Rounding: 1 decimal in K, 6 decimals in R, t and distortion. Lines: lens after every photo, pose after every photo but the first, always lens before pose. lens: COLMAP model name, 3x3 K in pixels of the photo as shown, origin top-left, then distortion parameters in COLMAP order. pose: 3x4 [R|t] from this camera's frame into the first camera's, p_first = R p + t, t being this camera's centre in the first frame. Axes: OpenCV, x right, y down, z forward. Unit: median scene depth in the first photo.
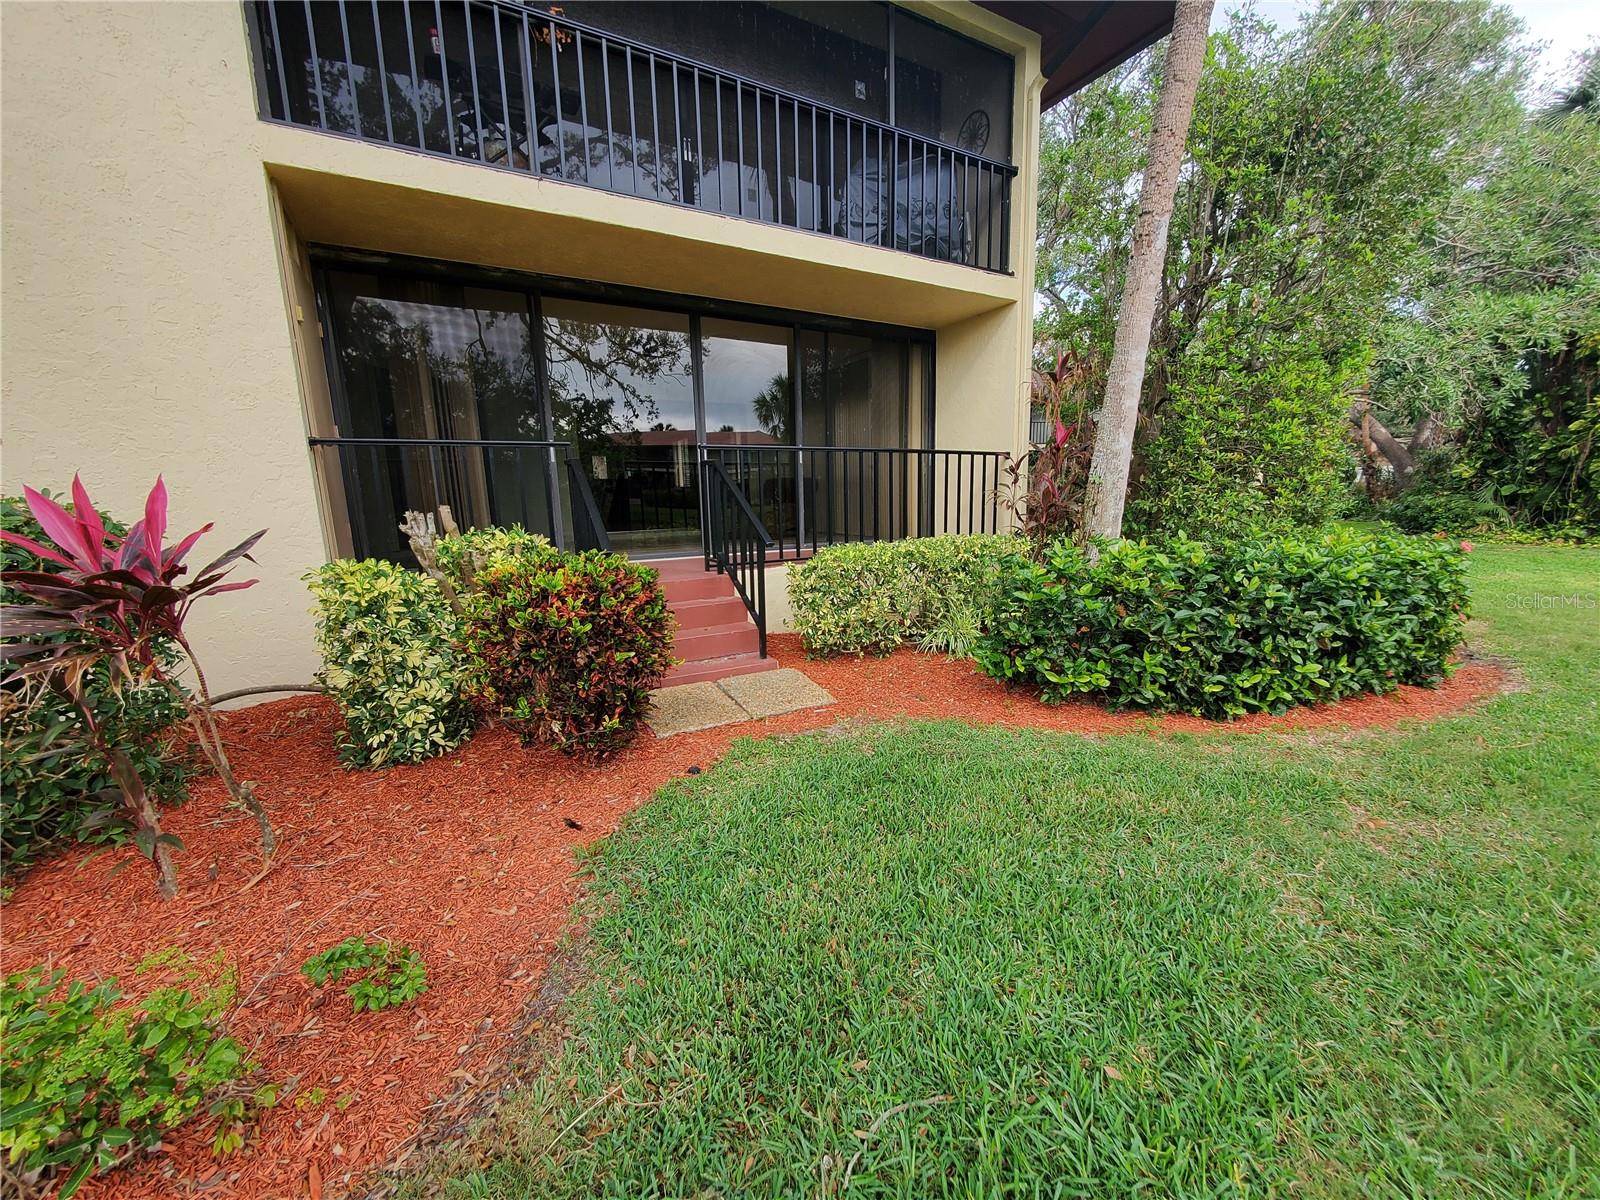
lens RADIAL K [[646.9, 0, 800.0], [0, 646.9, 600.0], [0, 0, 1]] dist [-0.019610, -0.000018]
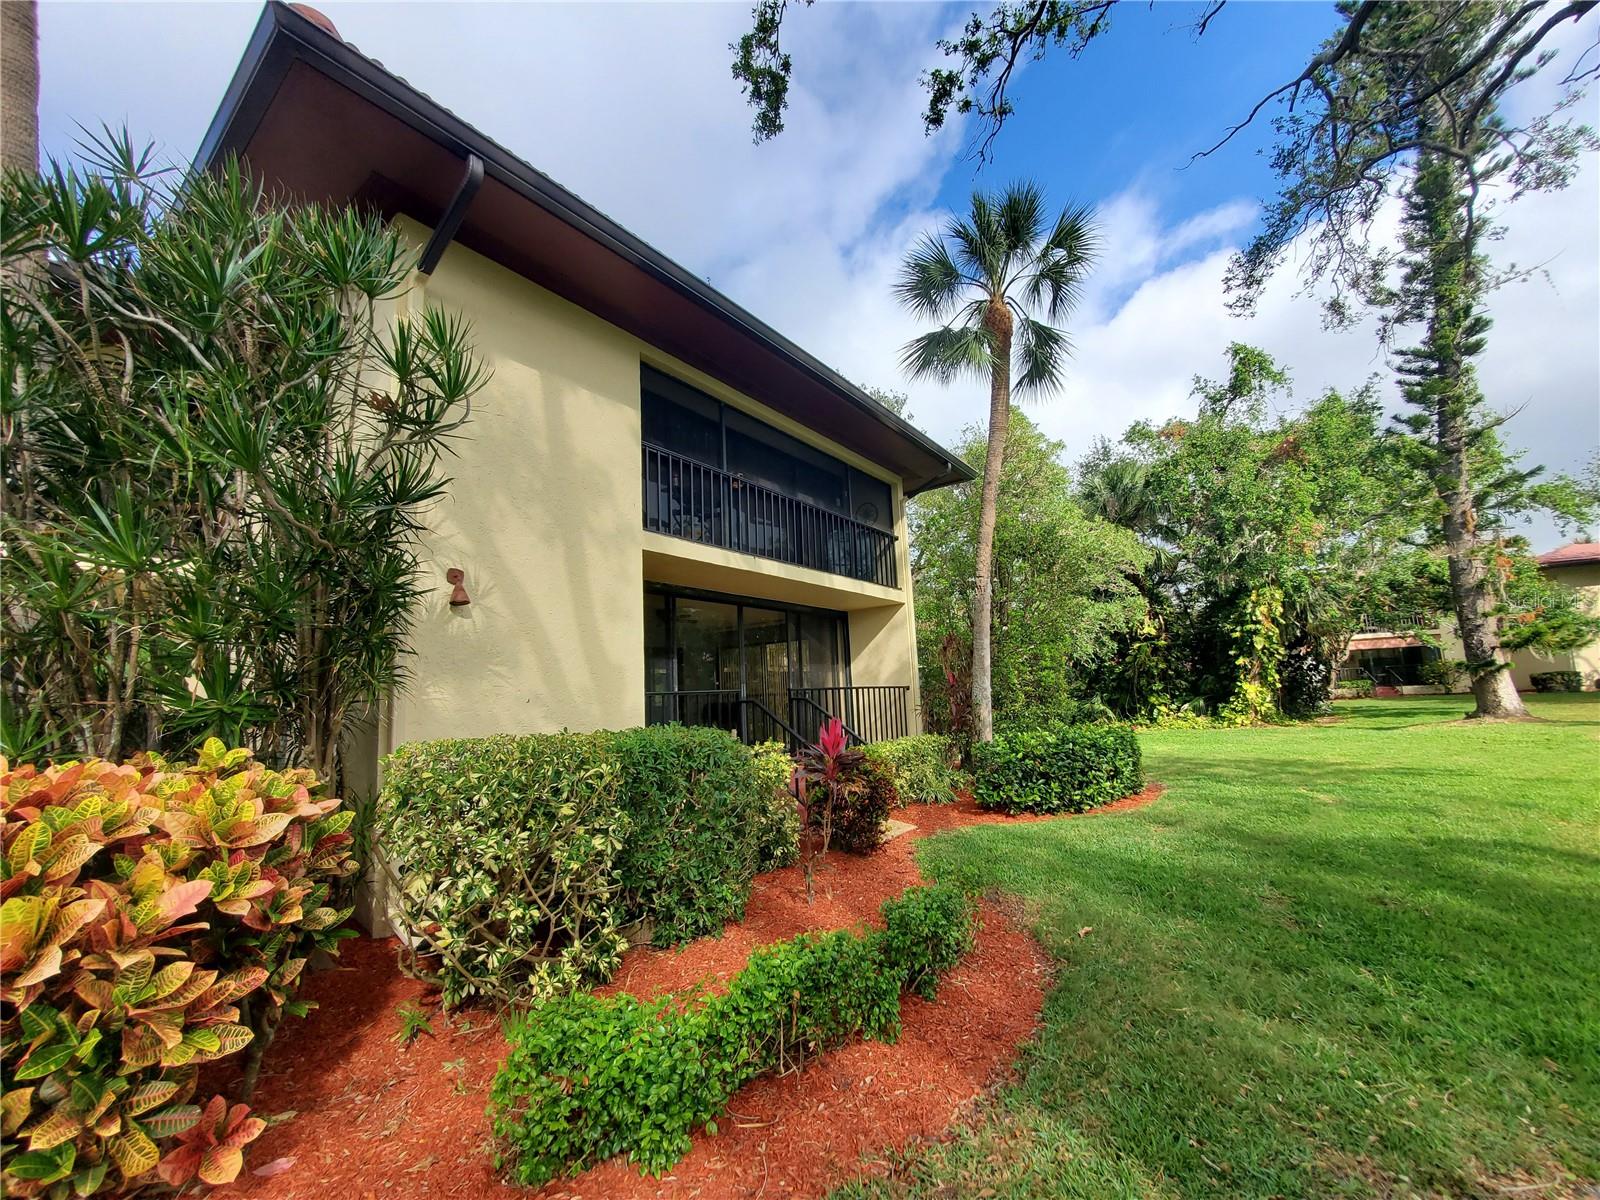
lens RADIAL K [[643.6, 0, 807.1], [0, 643.6, 612.3], [0, 0, 1]] dist [-0.002435, -0.000294]
pose [[0.908034, 0.026501, 0.418058, -0.691254], [0.107949, 0.949487, -0.294656, 0.052667], [-0.404749, 0.312687, 0.859305, -0.436056]]
